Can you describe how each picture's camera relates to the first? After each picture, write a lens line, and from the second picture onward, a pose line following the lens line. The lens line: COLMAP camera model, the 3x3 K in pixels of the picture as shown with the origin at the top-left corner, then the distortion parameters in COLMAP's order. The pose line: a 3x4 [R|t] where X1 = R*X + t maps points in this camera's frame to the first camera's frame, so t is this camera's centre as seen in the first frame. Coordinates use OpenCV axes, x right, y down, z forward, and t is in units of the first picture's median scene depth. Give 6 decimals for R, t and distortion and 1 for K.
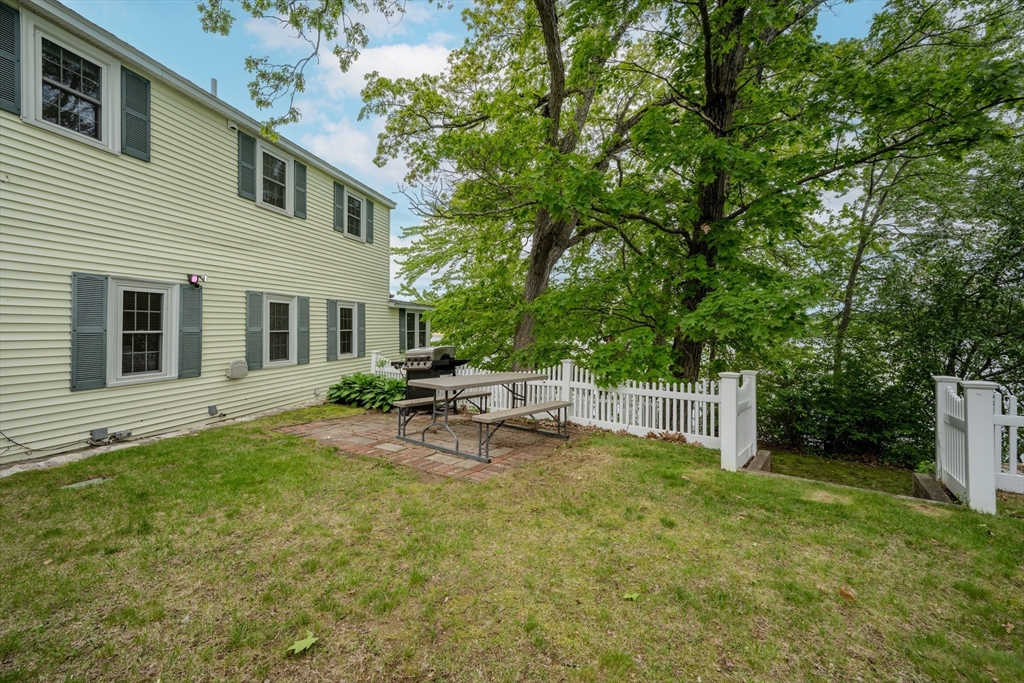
lens RADIAL K [[407.6, 0, 524.9], [0, 407.6, 328.7], [0, 0, 1]] dist [-0.000811, -0.000063]
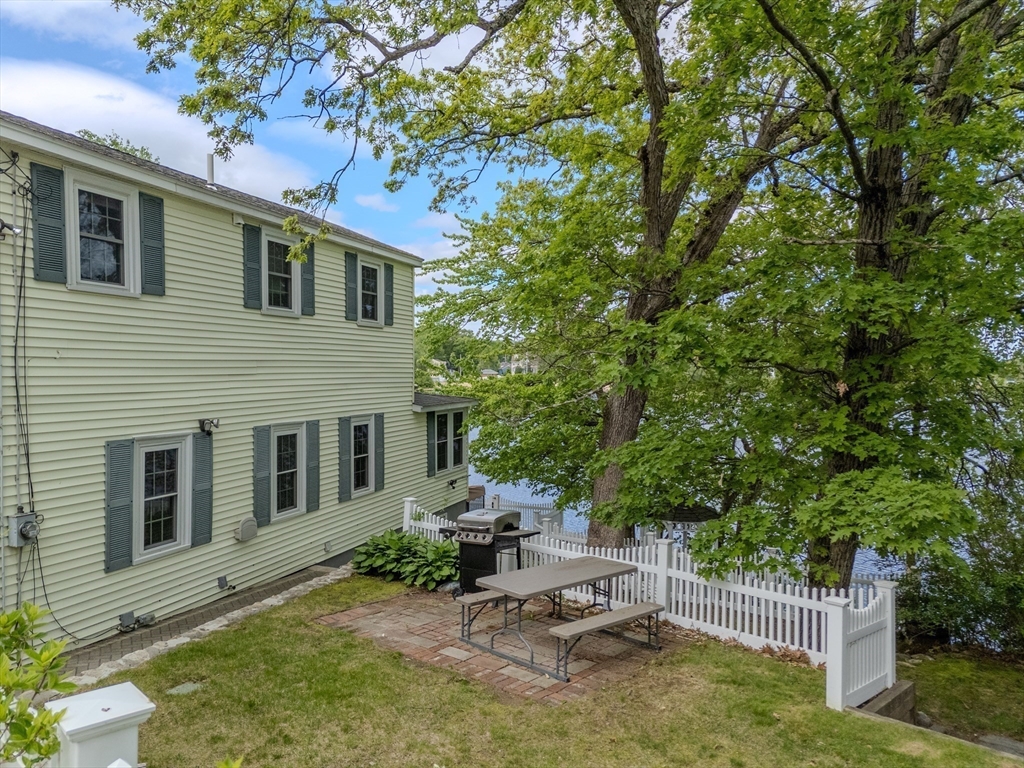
lens RADIAL K [[743.0, 0, 517.9], [0, 743.0, 384.5], [0, 0, 1]] dist [0.050465, -0.021338]
pose [[0.990796, -0.001389, -0.135358, 0.019057], [0.002825, 0.999942, 0.010419, -0.222269], [0.135335, -0.010706, 0.990742, -0.424303]]
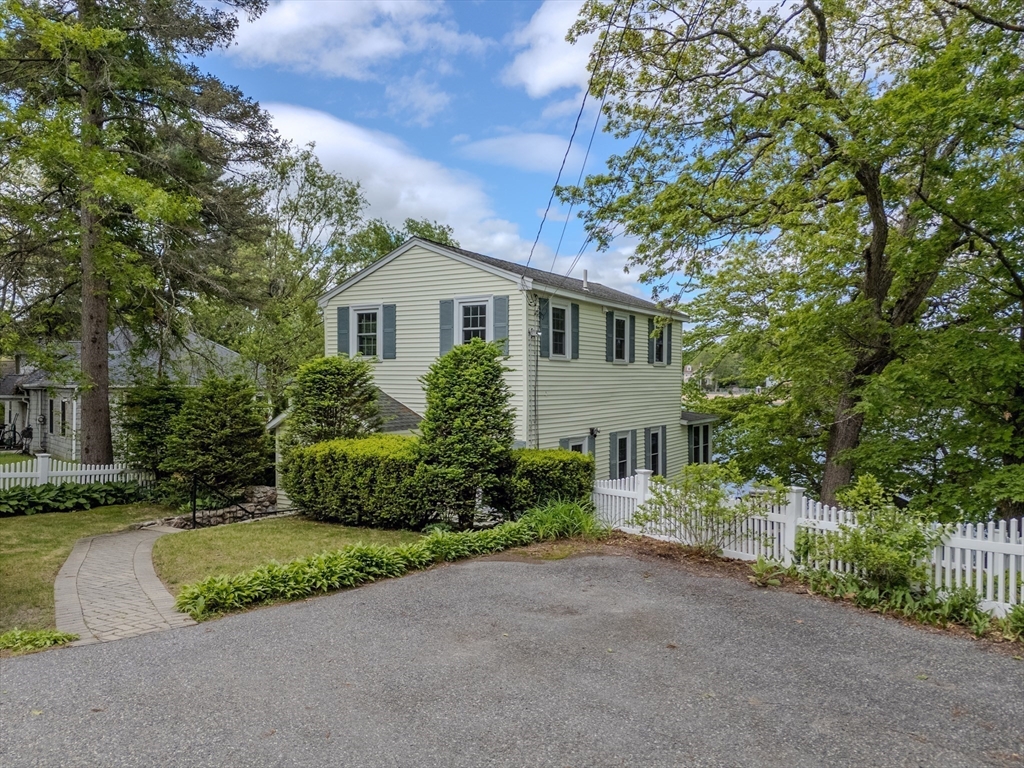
lens RADIAL K [[743.0, 0, 512.1], [0, 743.0, 389.8], [0, 0, 1]] dist [0.050465, -0.021338]
pose [[0.934678, -0.000549, -0.355496, -0.158565], [0.002062, 0.999990, 0.003875, -0.284269], [0.355490, -0.004355, 0.934670, -1.574783]]
